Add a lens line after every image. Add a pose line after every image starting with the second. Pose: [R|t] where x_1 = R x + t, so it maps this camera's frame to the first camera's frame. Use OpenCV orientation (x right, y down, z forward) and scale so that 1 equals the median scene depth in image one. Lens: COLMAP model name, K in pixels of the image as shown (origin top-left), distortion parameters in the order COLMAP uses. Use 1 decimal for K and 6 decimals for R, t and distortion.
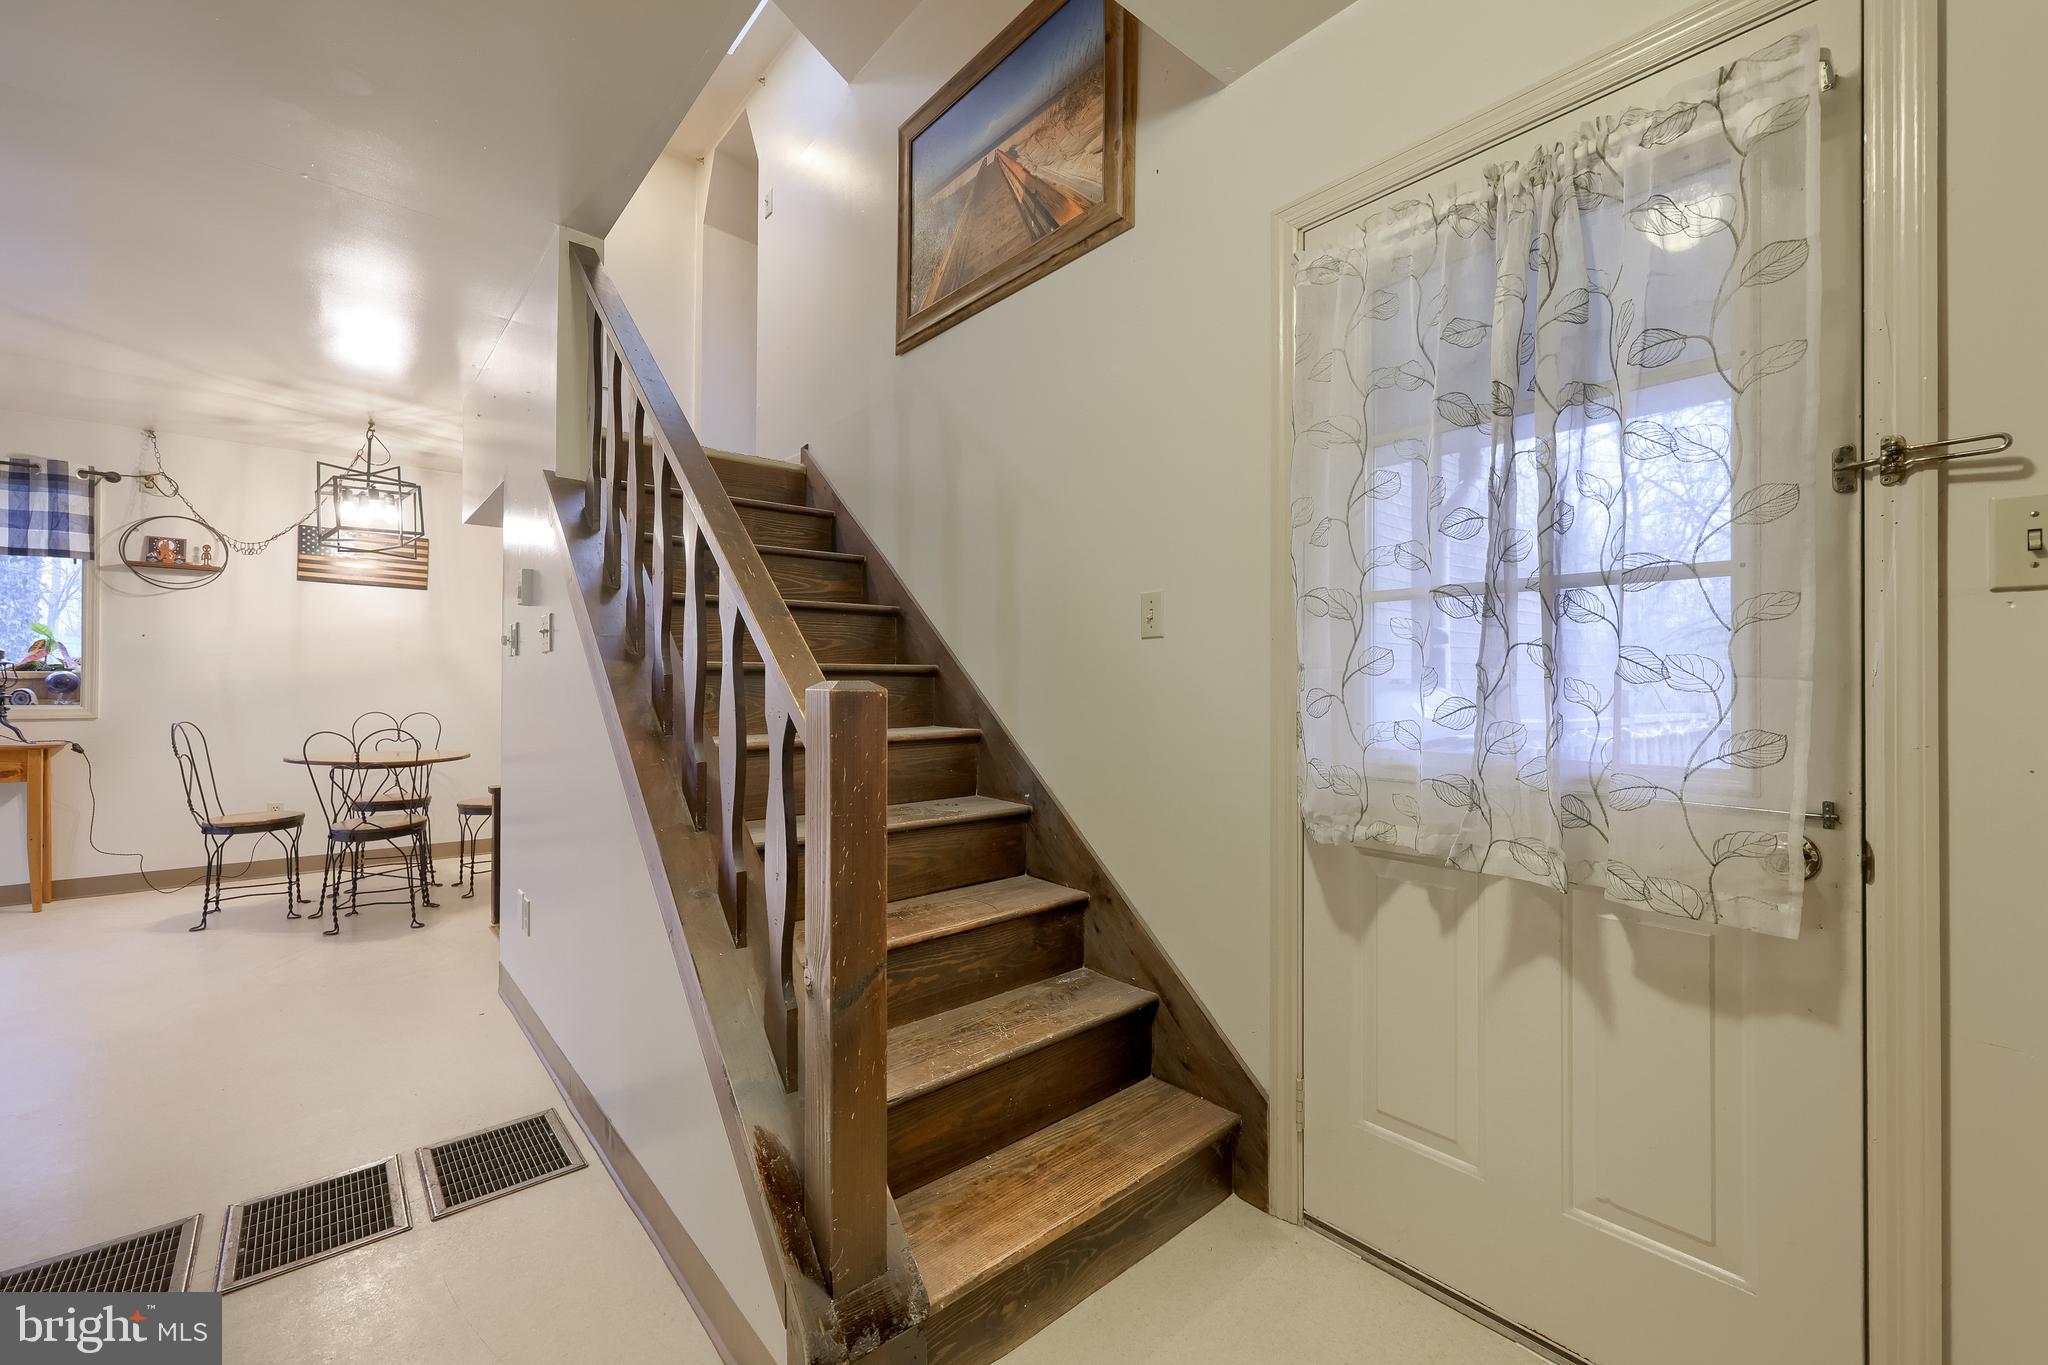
lens RADIAL K [[829.5, 0, 1019.8], [0, 829.5, 681.6], [0, 0, 1]] dist [-0.002005, -0.000184]
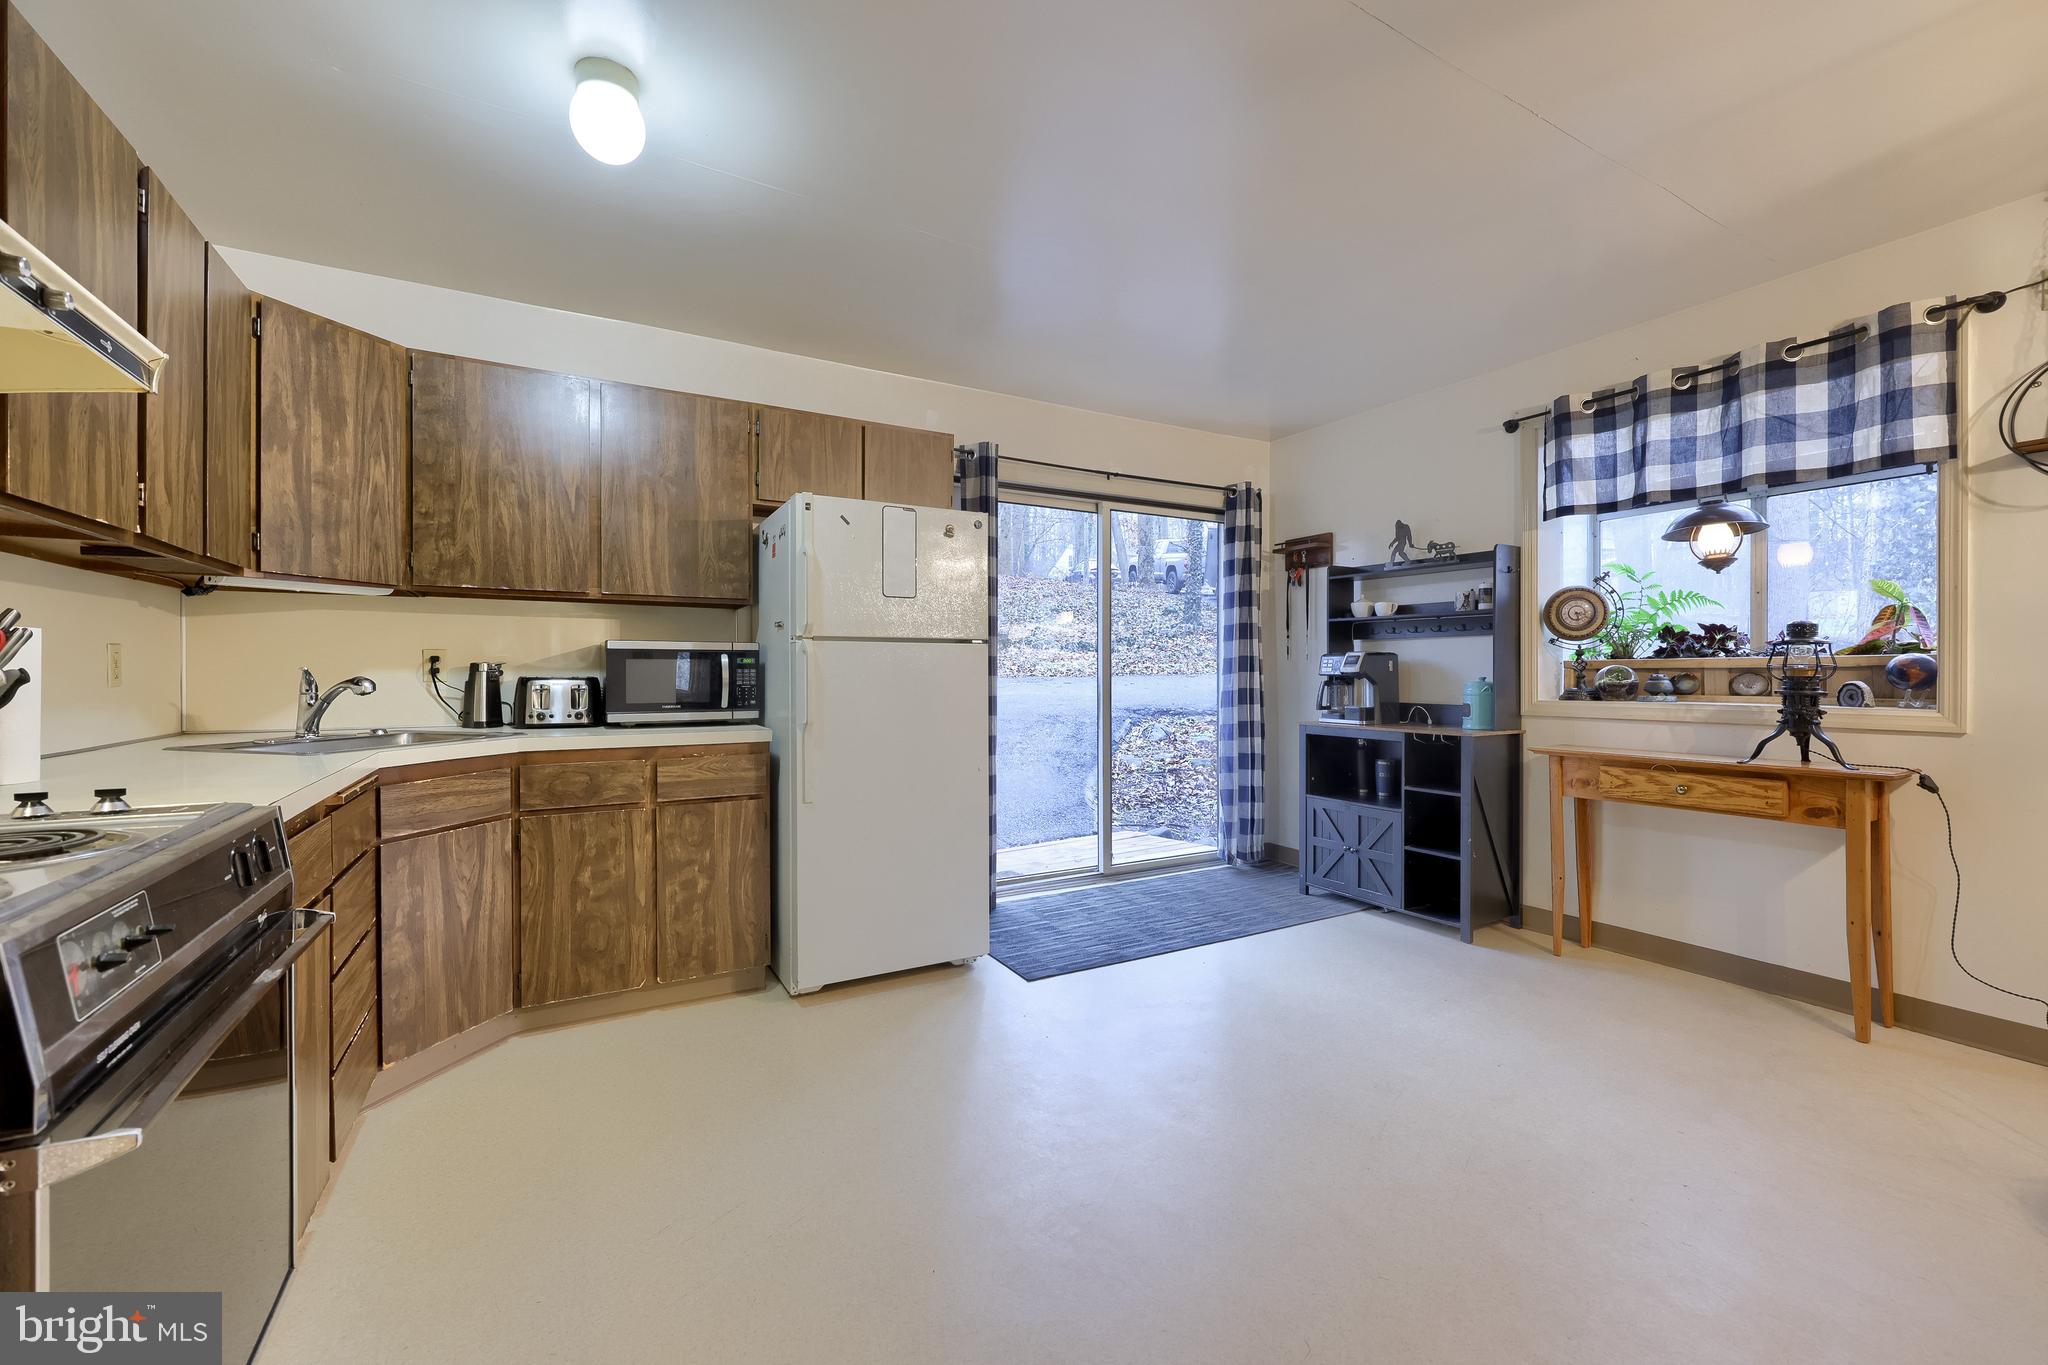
lens RADIAL K [[829.5, 0, 1018.6], [0, 829.5, 674.2], [0, 0, 1]] dist [-0.002005, -0.000184]
pose [[-0.201253, 0.000619, -0.979539, -0.429776], [0.005398, 0.999985, -0.000477, -0.000256], [0.979524, -0.005383, -0.201254, 0.480988]]
